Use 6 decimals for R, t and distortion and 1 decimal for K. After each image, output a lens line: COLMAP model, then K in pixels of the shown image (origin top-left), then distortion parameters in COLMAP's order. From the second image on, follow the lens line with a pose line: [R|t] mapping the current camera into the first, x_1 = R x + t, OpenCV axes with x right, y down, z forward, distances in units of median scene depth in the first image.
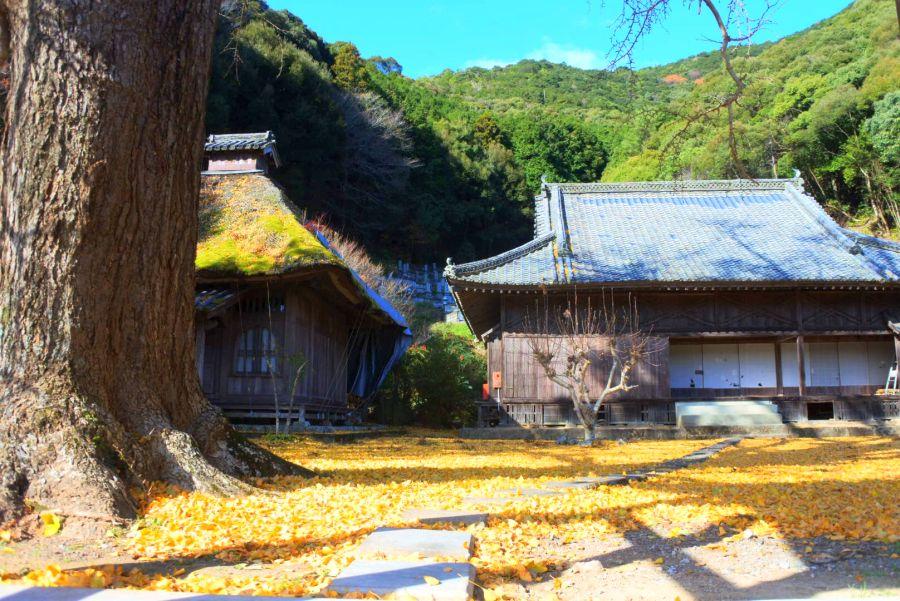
lens RADIAL K [[785.5, 0, 429.2], [0, 785.5, 299.3], [0, 0, 1]] dist [-0.162005, 0.108244]
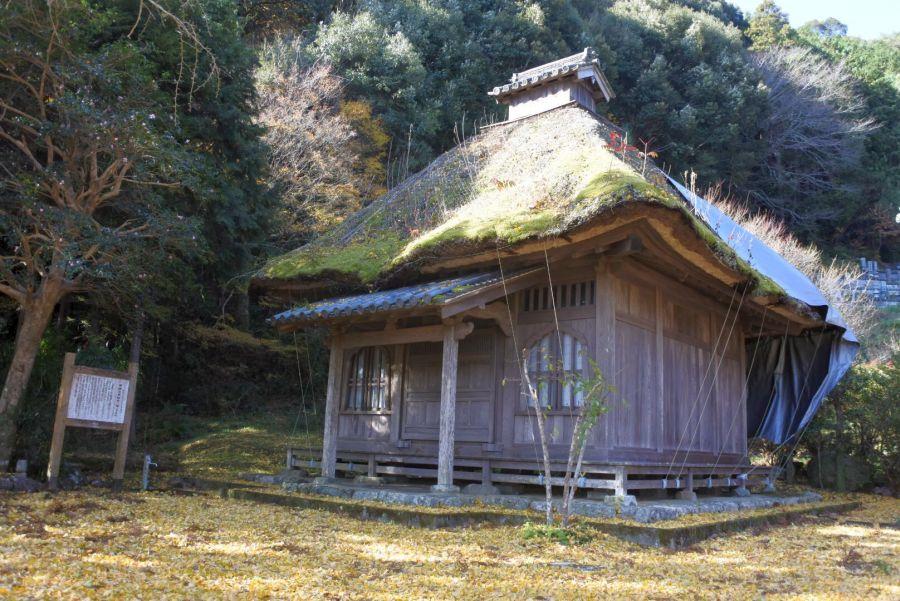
lens RADIAL K [[774.4, 0, 451.1], [0, 774.4, 291.5], [0, 0, 1]] dist [-0.090069, 0.026804]
pose [[0.842697, -0.086893, -0.531329, 0.026066], [0.055121, 0.995629, -0.075401, 0.034295], [0.535559, 0.034253, 0.843803, 0.342479]]
